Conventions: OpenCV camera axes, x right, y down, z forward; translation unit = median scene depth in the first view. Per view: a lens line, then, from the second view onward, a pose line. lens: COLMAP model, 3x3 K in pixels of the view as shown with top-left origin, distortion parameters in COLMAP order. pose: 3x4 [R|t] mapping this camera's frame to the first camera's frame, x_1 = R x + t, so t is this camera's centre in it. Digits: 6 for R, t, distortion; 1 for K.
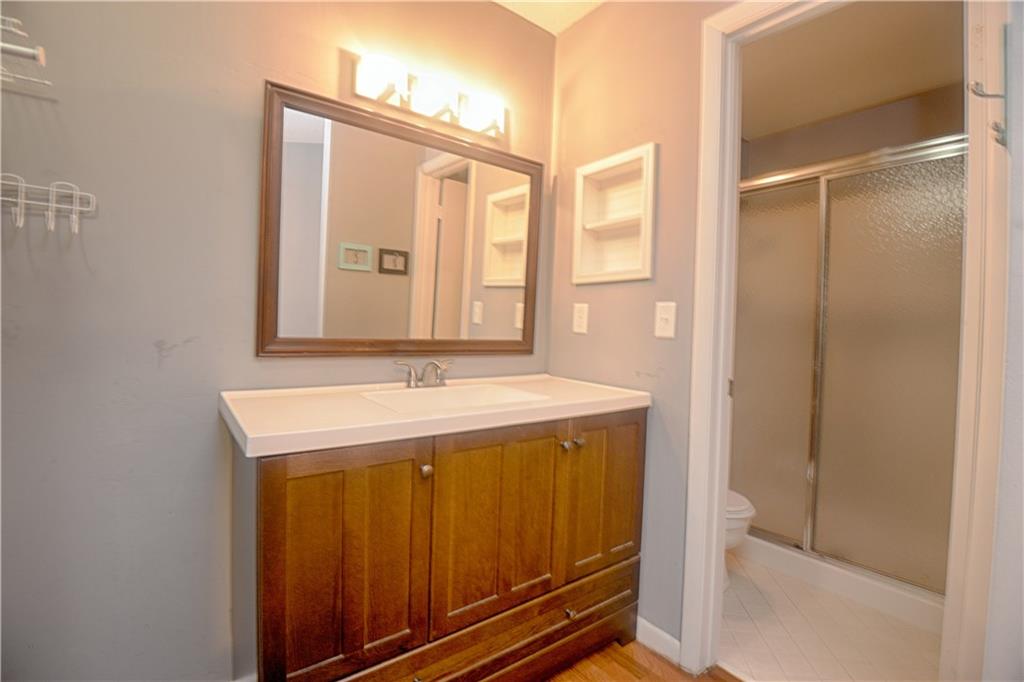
lens RADIAL K [[468.7, 0, 511.1], [0, 468.7, 332.7], [0, 0, 1]] dist [0.000925, -0.029383]
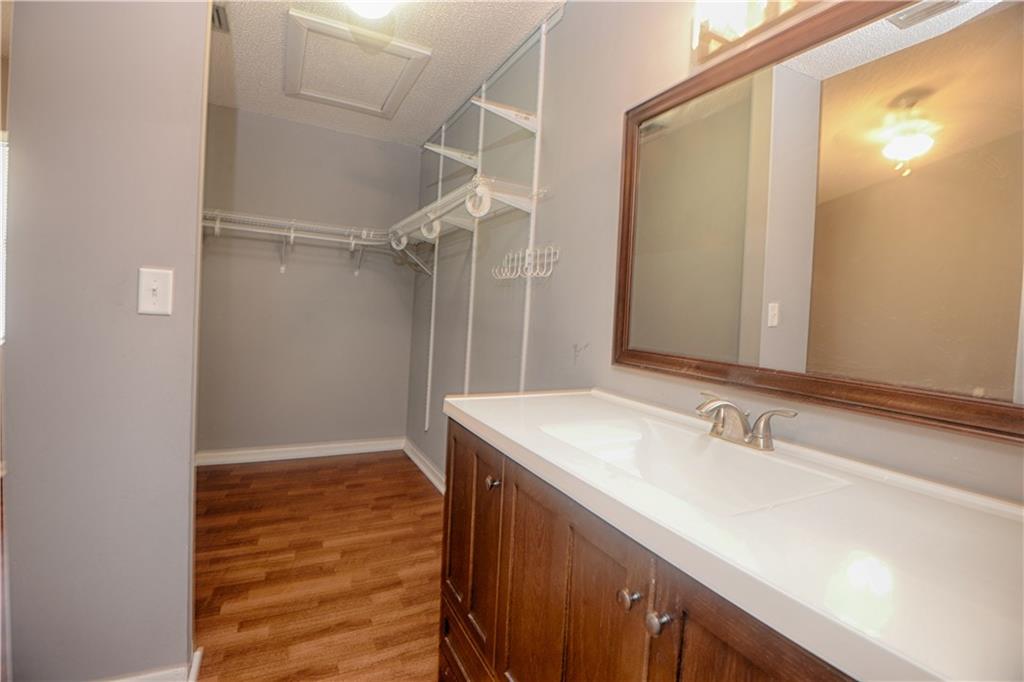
lens RADIAL K [[468.7, 0, 511.1], [0, 468.7, 332.7], [0, 0, 1]] dist [0.000925, -0.029383]
pose [[-0.184701, -0.000497, -0.982795, 0.283331], [-0.073454, 0.997210, 0.013300, -0.009382], [0.980046, 0.074646, -0.184223, 0.461169]]
